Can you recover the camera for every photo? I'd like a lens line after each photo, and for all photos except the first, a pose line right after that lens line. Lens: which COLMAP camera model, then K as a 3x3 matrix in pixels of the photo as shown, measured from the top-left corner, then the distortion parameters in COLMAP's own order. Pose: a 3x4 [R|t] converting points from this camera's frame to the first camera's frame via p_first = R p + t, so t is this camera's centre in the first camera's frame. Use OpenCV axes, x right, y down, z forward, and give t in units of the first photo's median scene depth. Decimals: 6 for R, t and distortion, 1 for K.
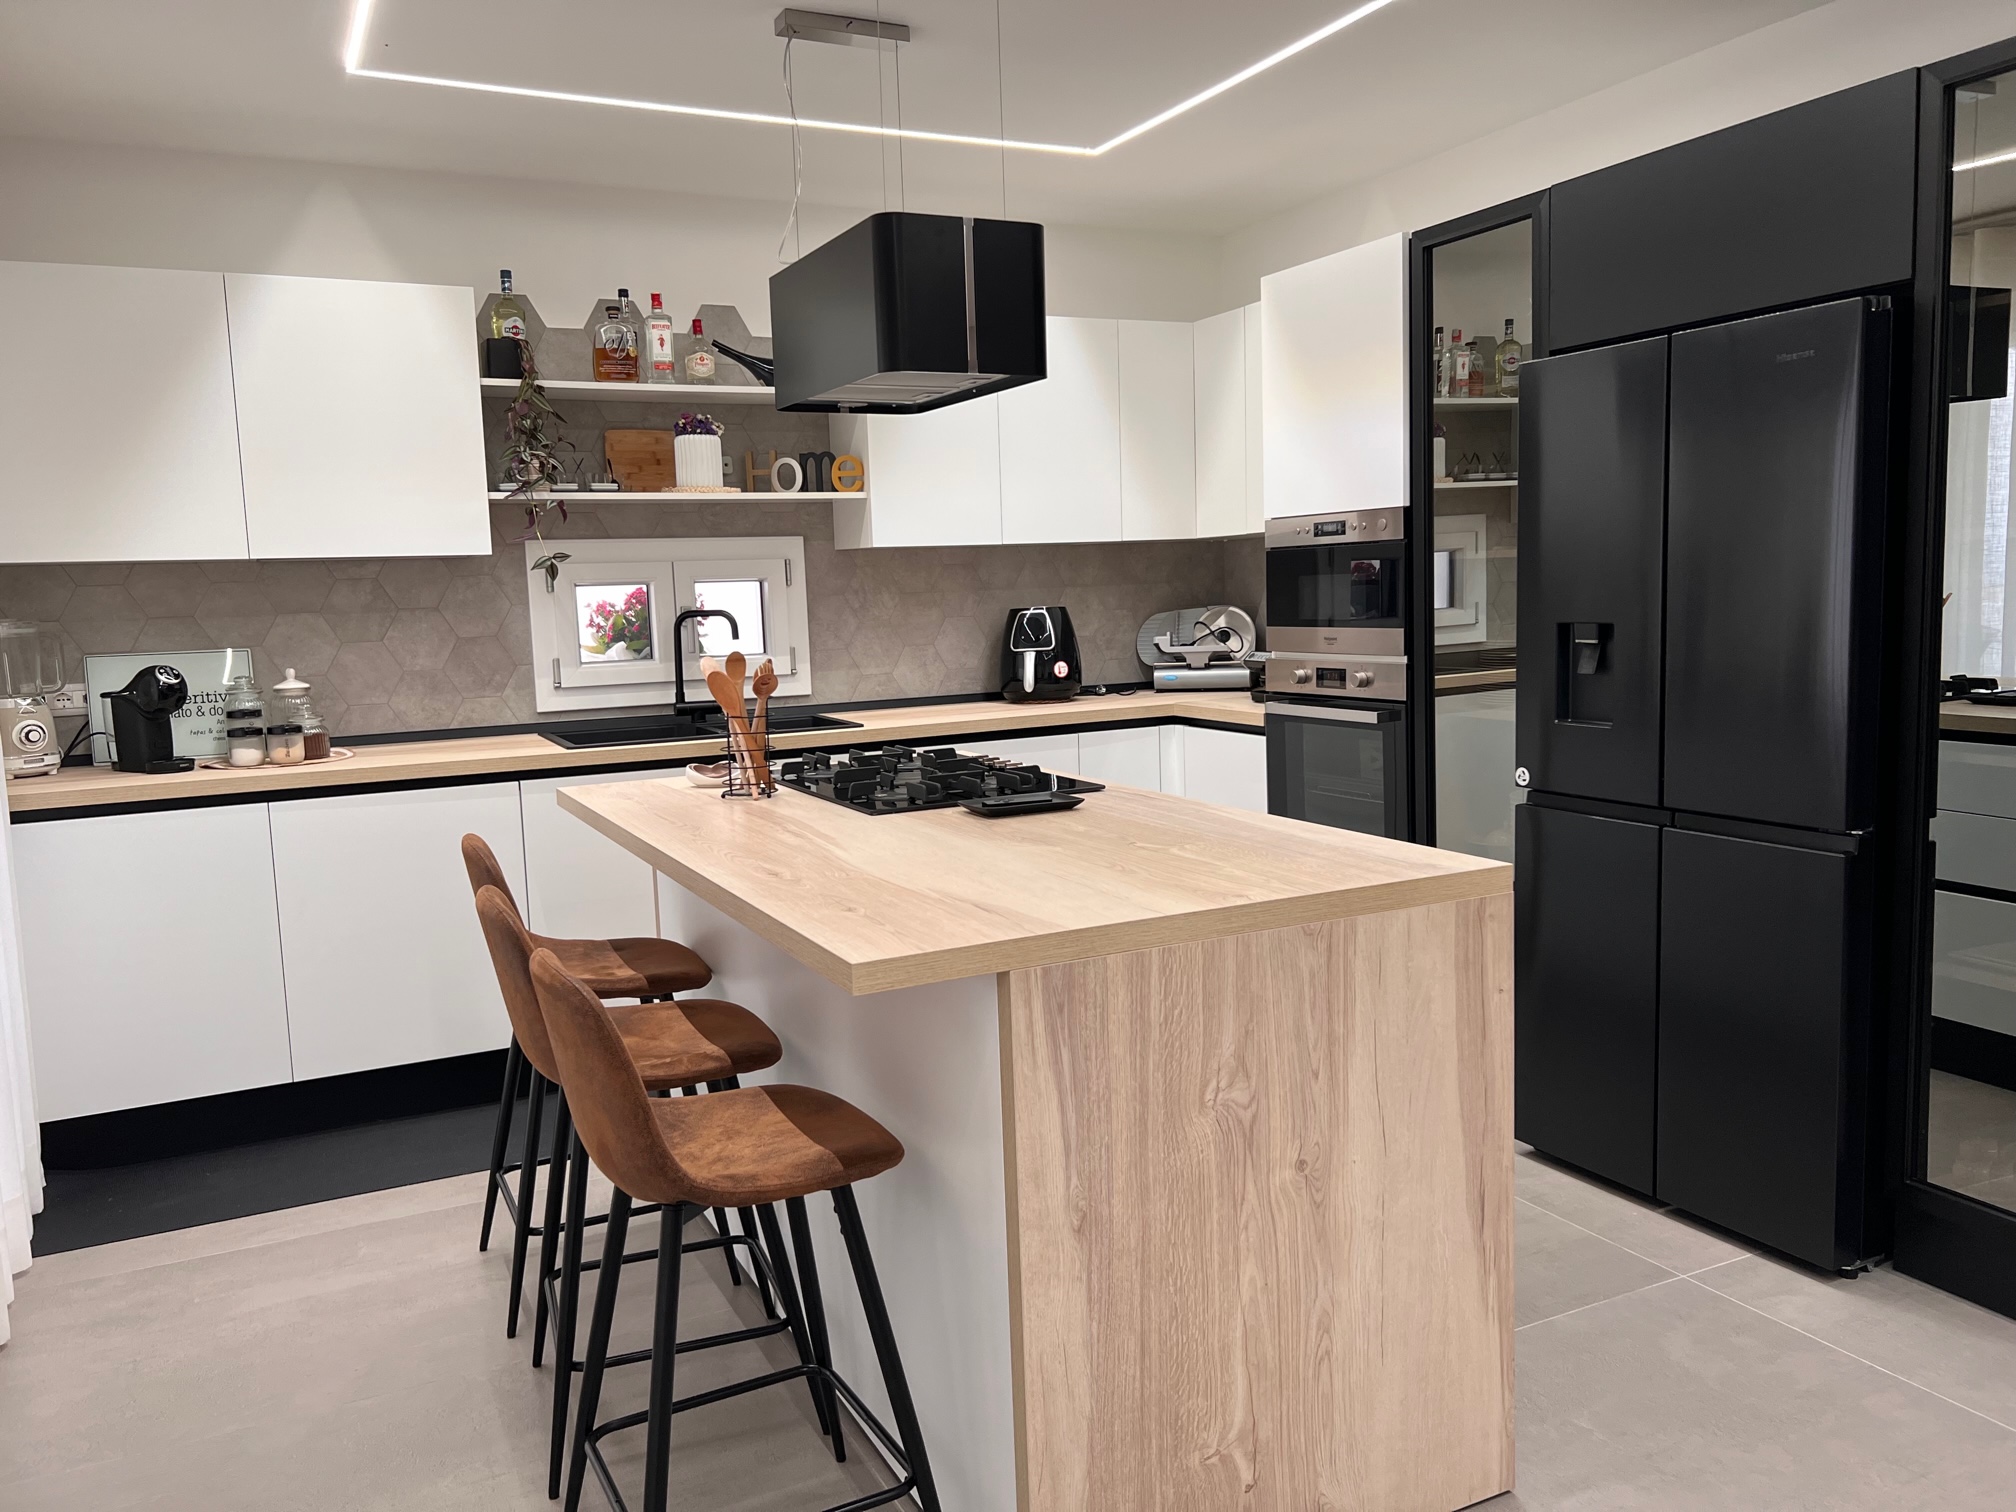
lens RADIAL K [[1507.6, 0, 1016.6], [0, 1507.6, 755.1], [0, 0, 1]] dist [0.039866, -0.037636]
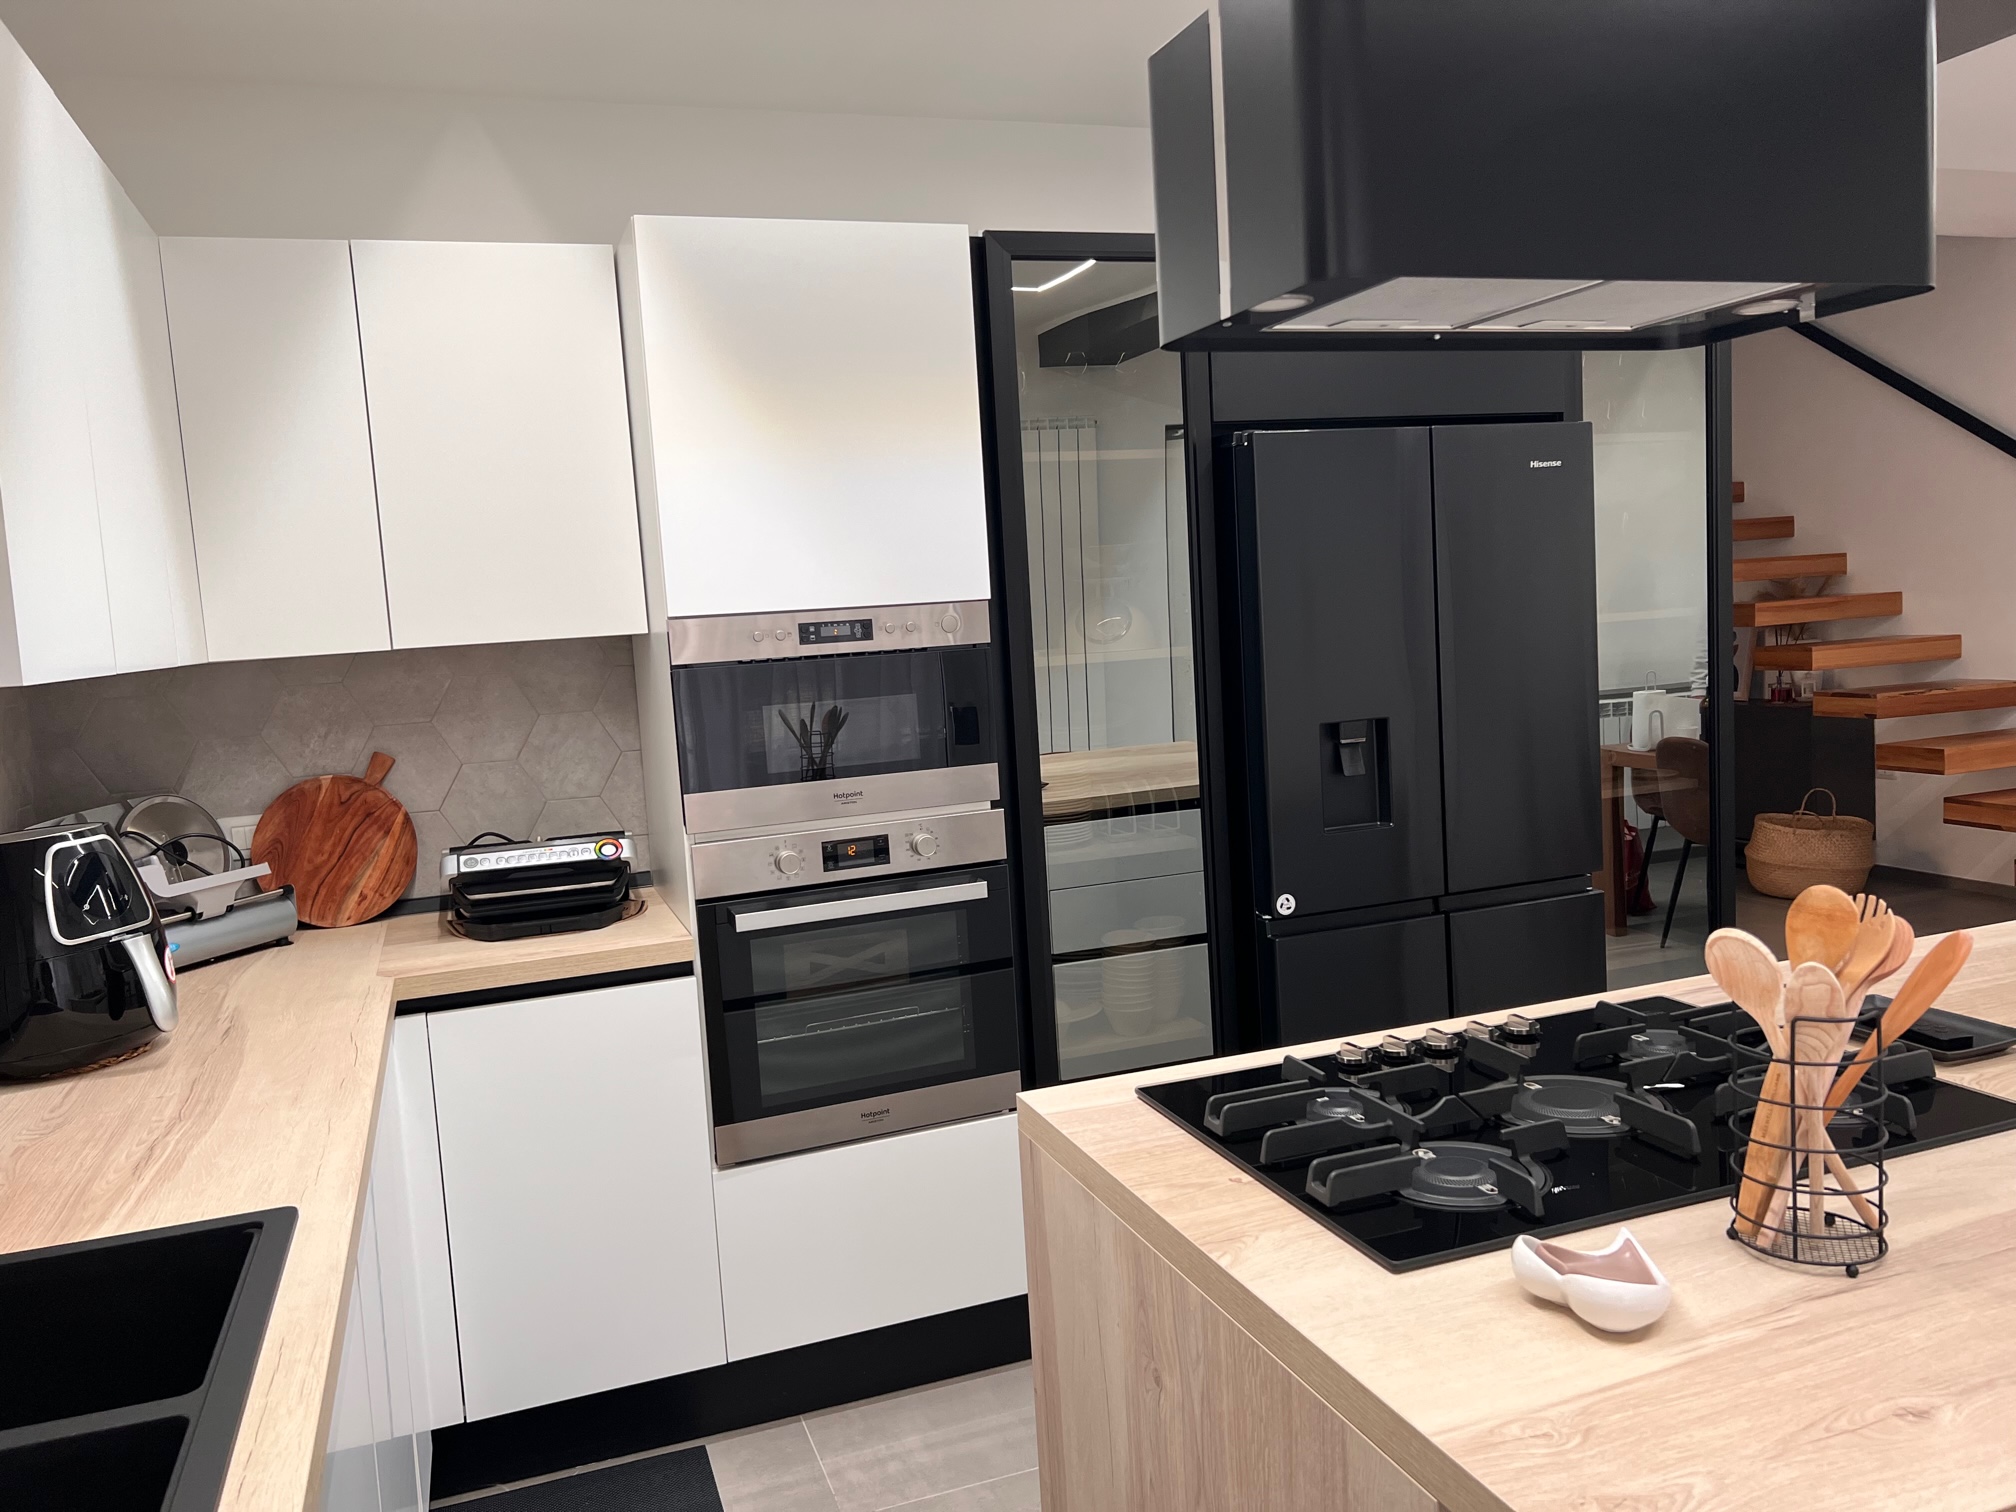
lens RADIAL K [[1507.6, 0, 1008.4], [0, 1507.6, 746.5], [0, 0, 1]] dist [0.039866, -0.037636]
pose [[0.124311, -0.070799, 0.989714, -0.436259], [0.170040, 0.984216, 0.049048, -0.118217], [-0.977565, 0.162194, 0.134387, 0.836391]]
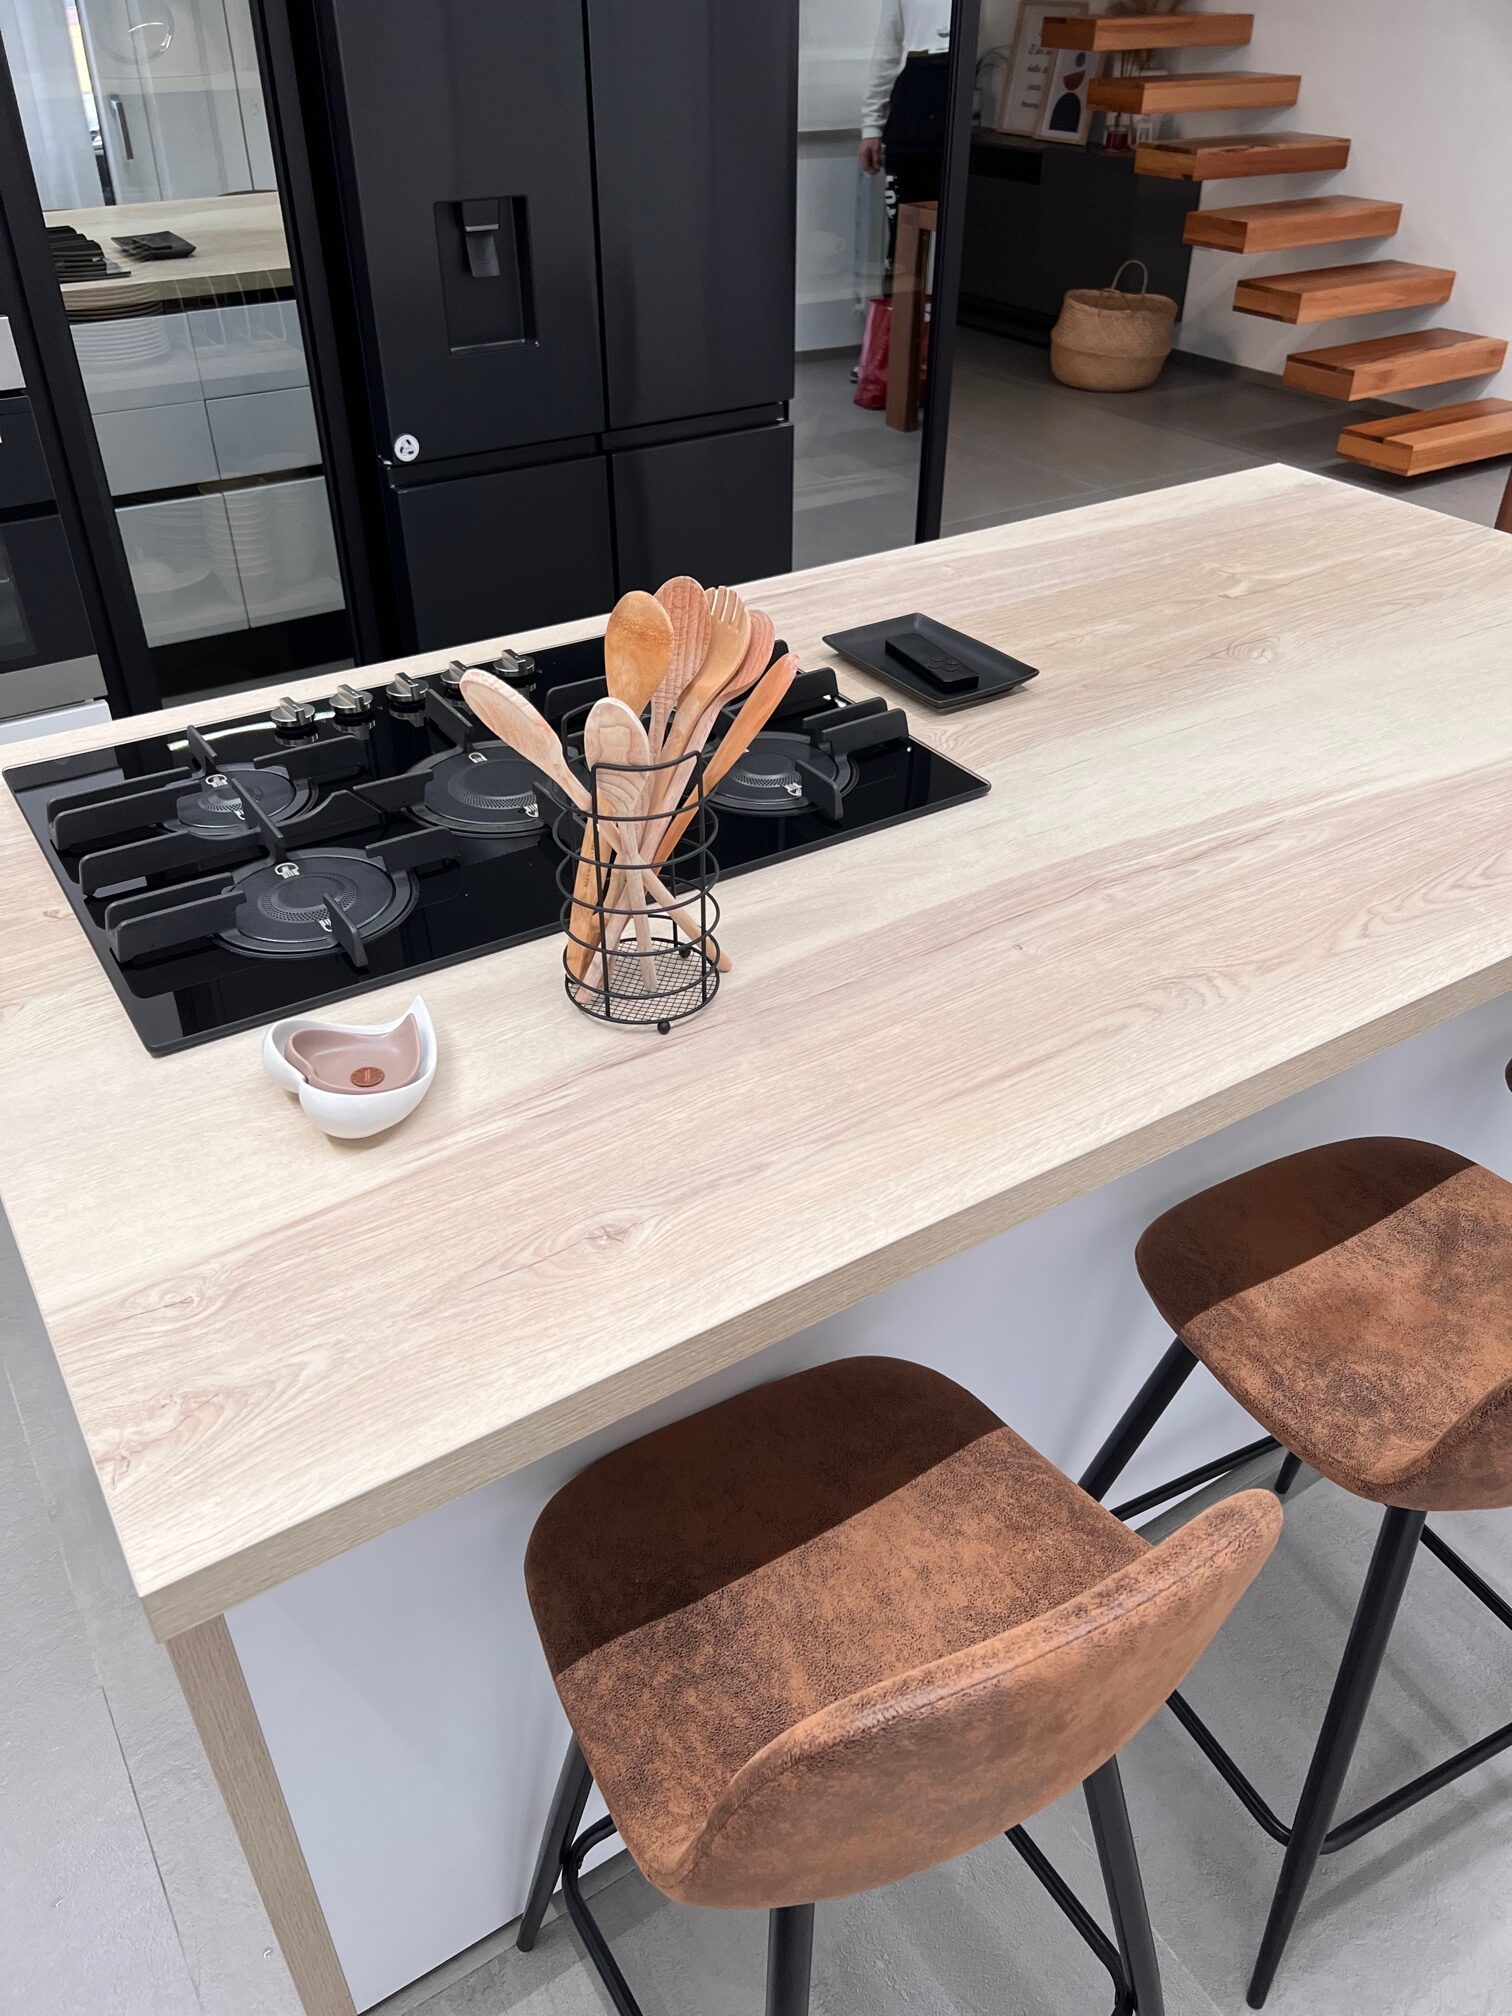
lens RADIAL K [[1507.6, 0, 748.4], [0, 1507.6, 1007.9], [0, 0, 1]] dist [0.039866, -0.037636]
pose [[-0.094678, -0.548503, 0.830771, -0.352119], [0.116728, 0.822647, 0.556441, -0.122884], [-0.988641, 0.149657, -0.013861, 0.725617]]
